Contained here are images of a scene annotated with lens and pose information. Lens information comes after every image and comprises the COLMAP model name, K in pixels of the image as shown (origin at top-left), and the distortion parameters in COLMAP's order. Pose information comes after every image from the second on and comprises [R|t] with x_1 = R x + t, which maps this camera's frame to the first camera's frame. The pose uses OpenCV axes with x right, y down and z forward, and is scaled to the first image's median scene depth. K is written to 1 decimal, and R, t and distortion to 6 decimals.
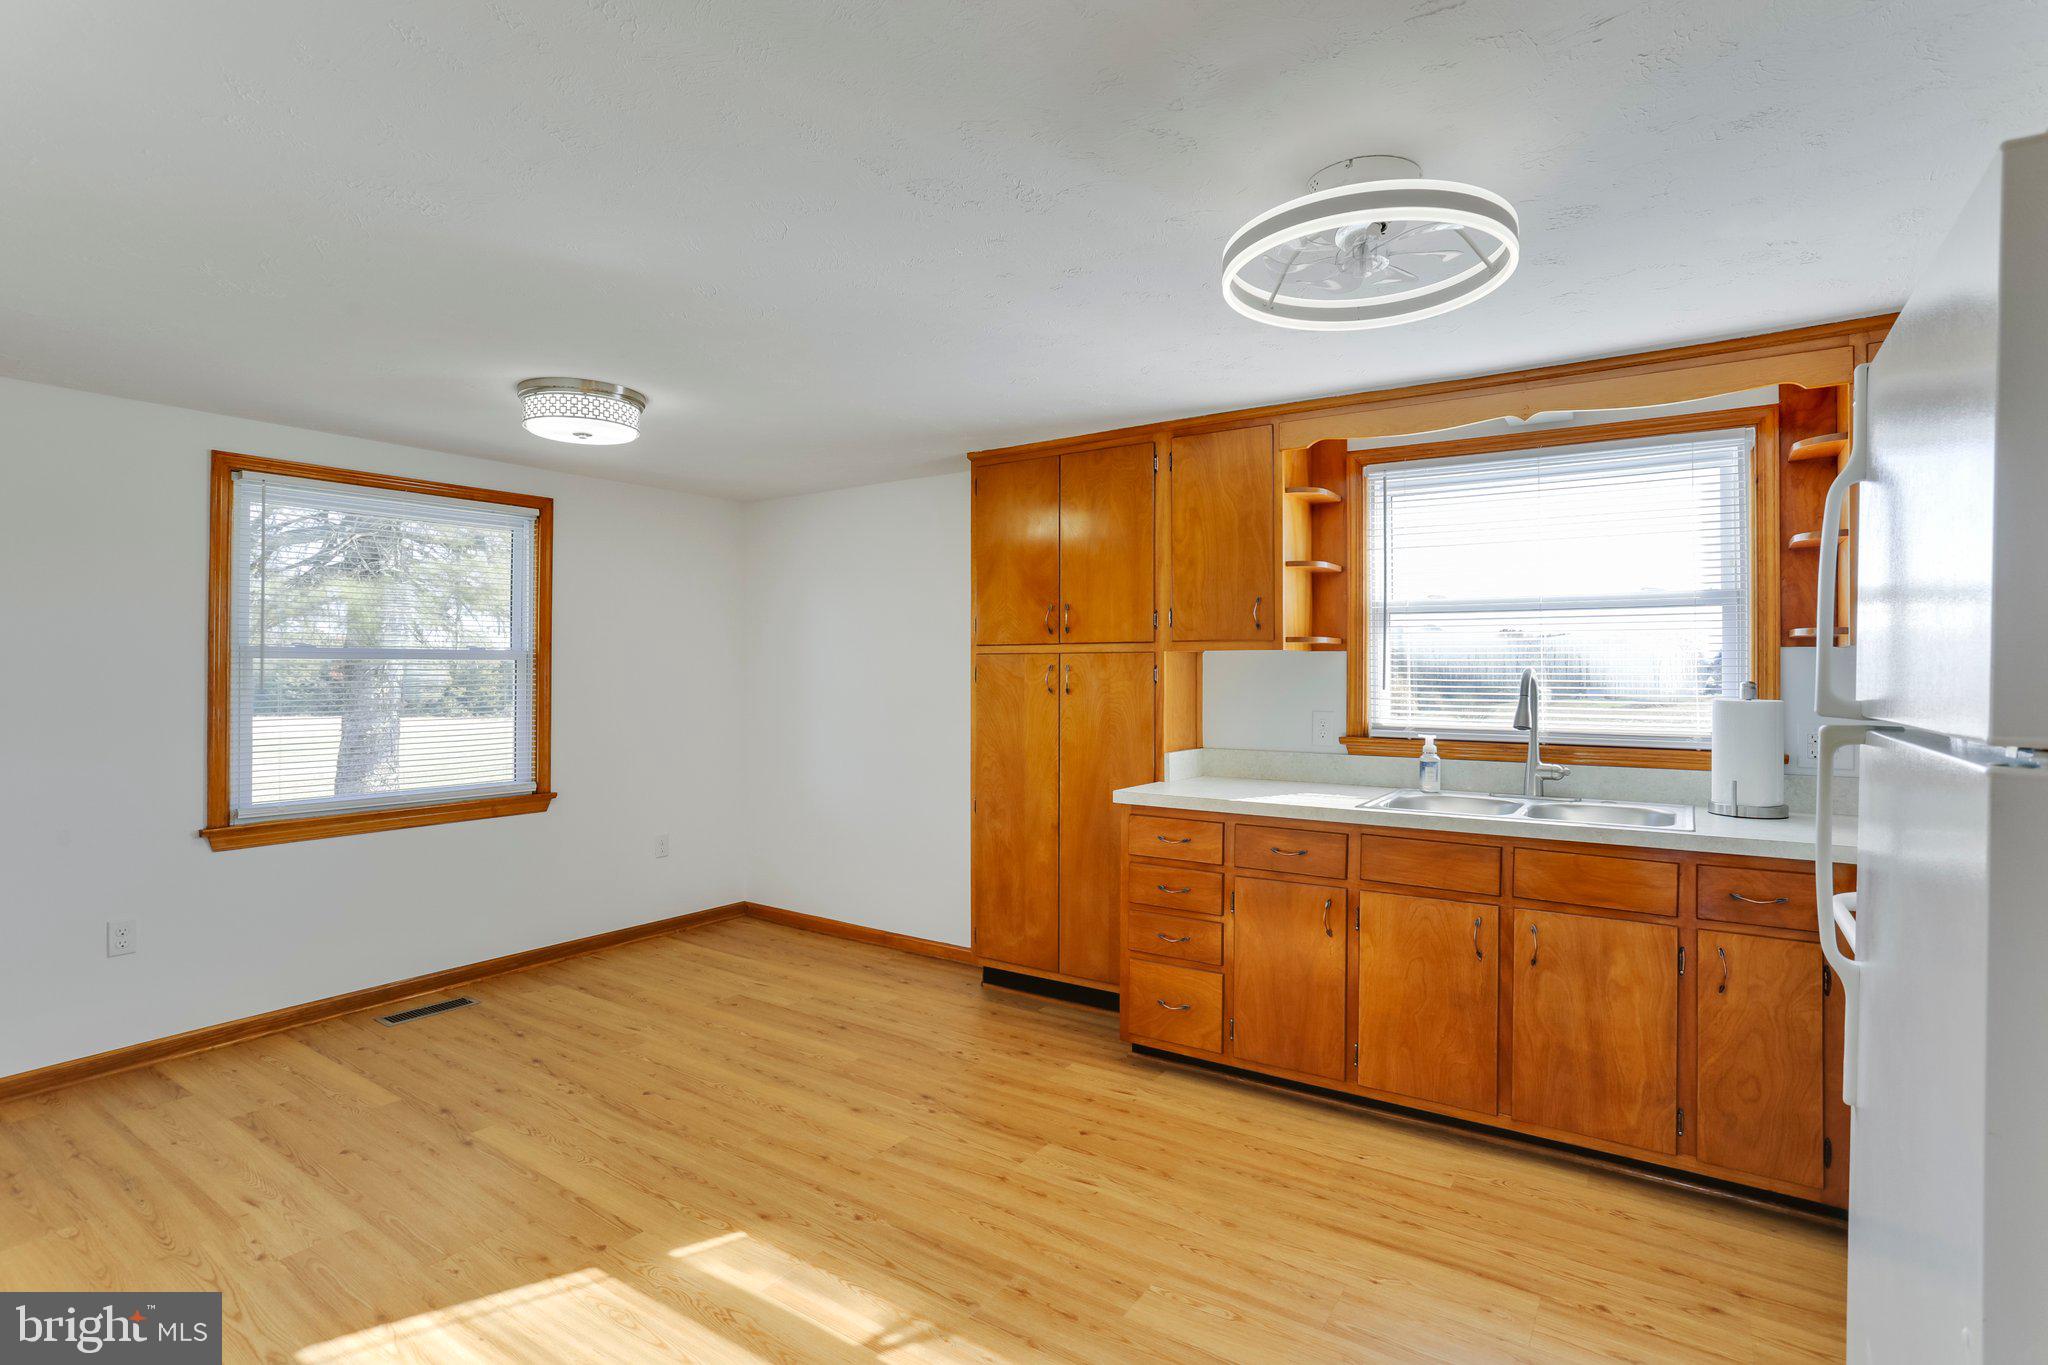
lens RADIAL K [[983.9, 0, 1028.6], [0, 983.9, 668.2], [0, 0, 1]] dist [-0.061490, 0.030178]
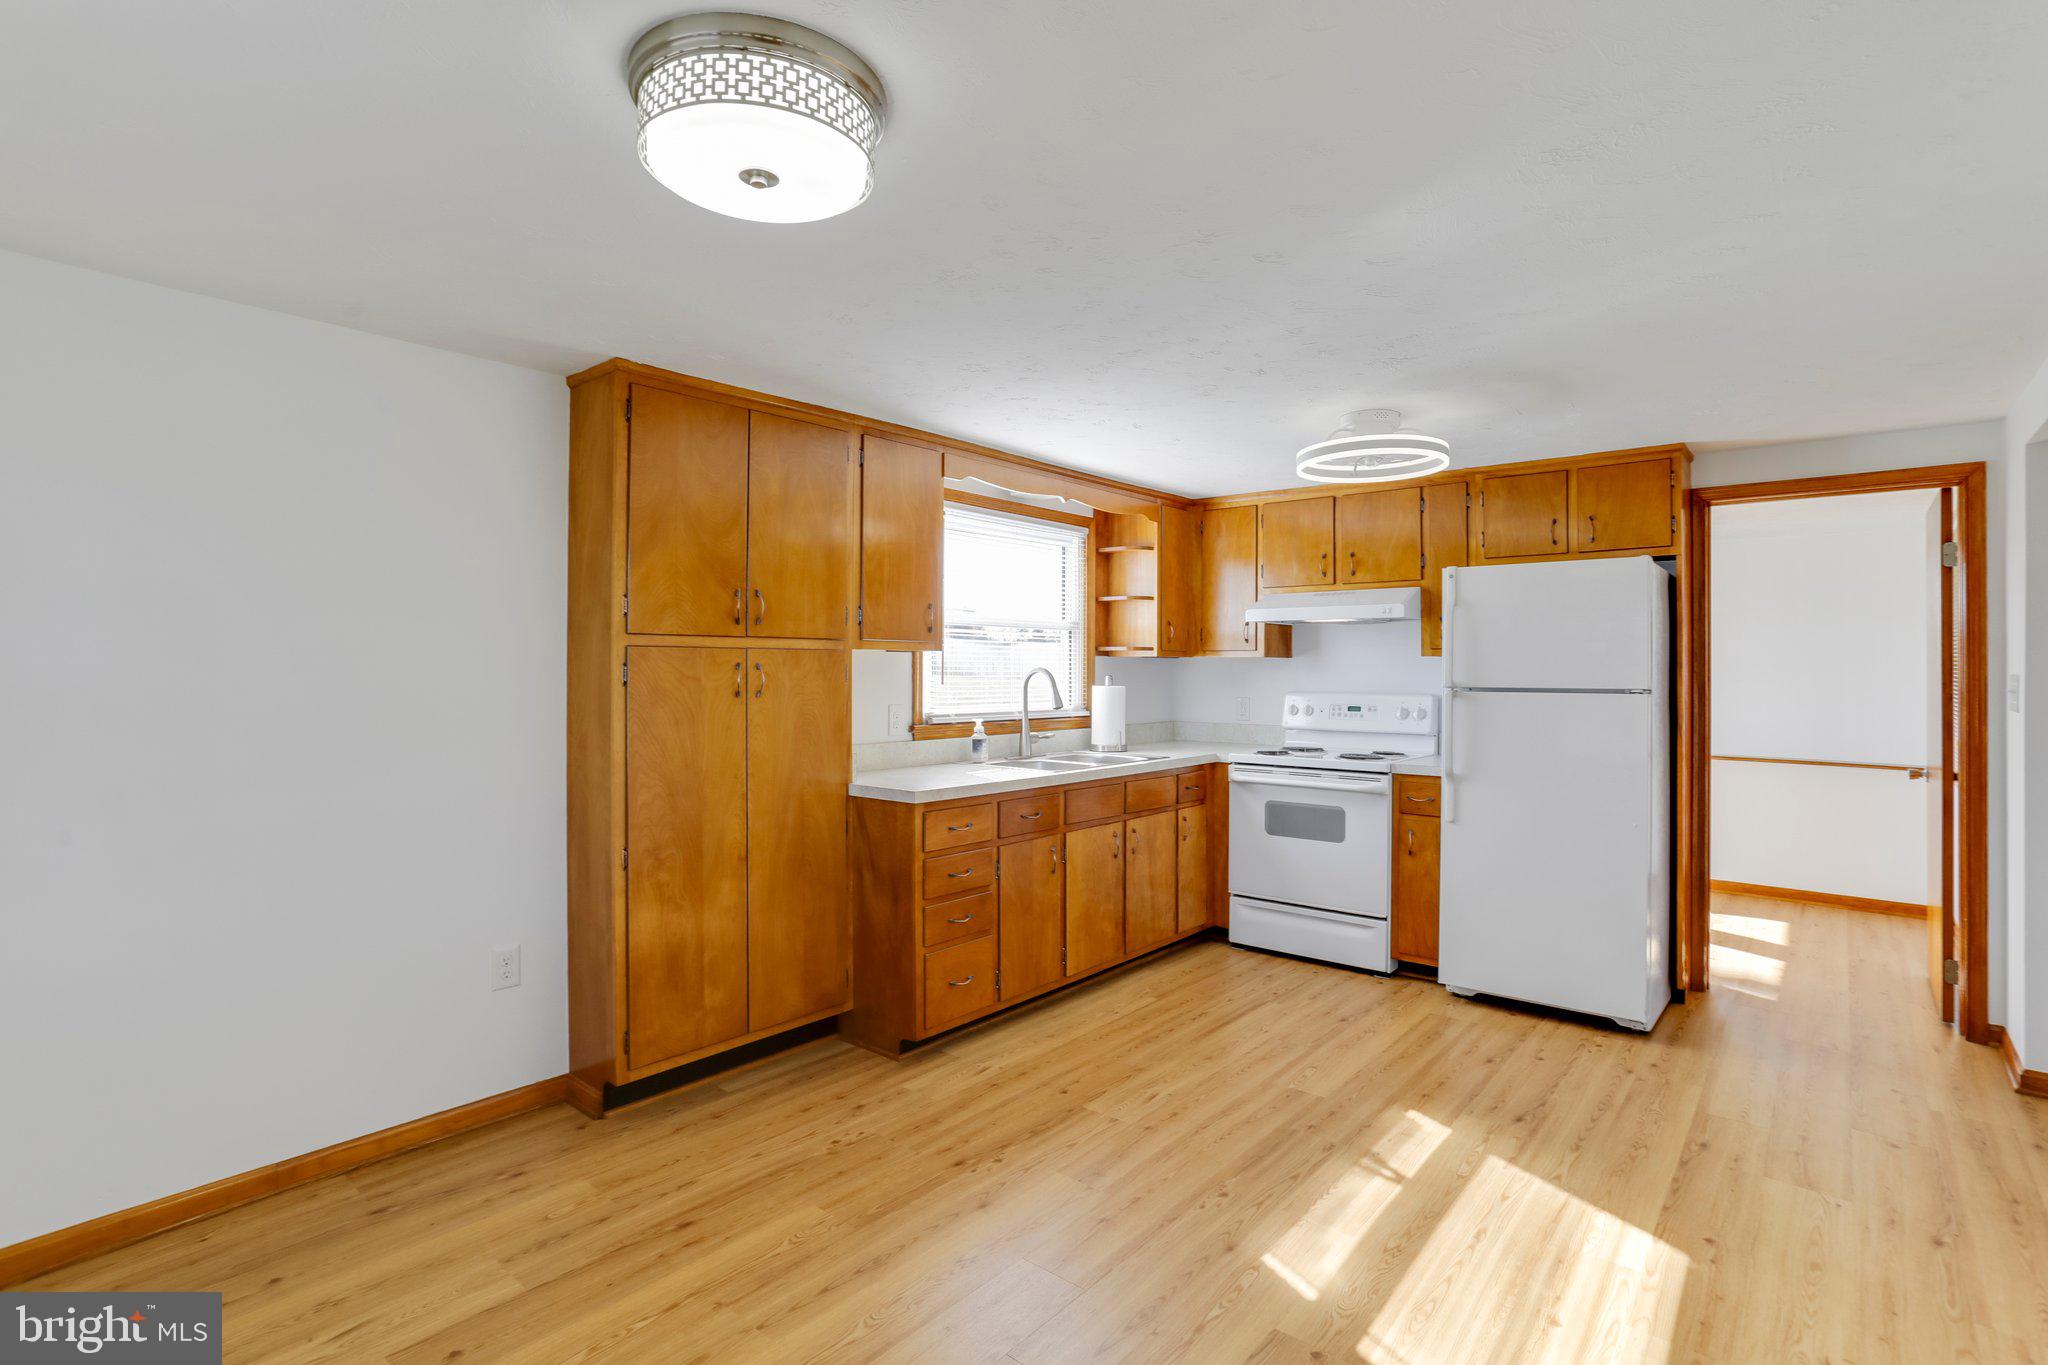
lens RADIAL K [[983.9, 0, 1028.6], [0, 983.9, 668.2], [0, 0, 1]] dist [-0.061490, 0.030178]
pose [[0.109620, 0.000028, 0.993974, -0.967370], [-0.005551, 0.999984, 0.000584, -0.000216], [-0.993958, -0.005582, 0.109618, 0.857160]]
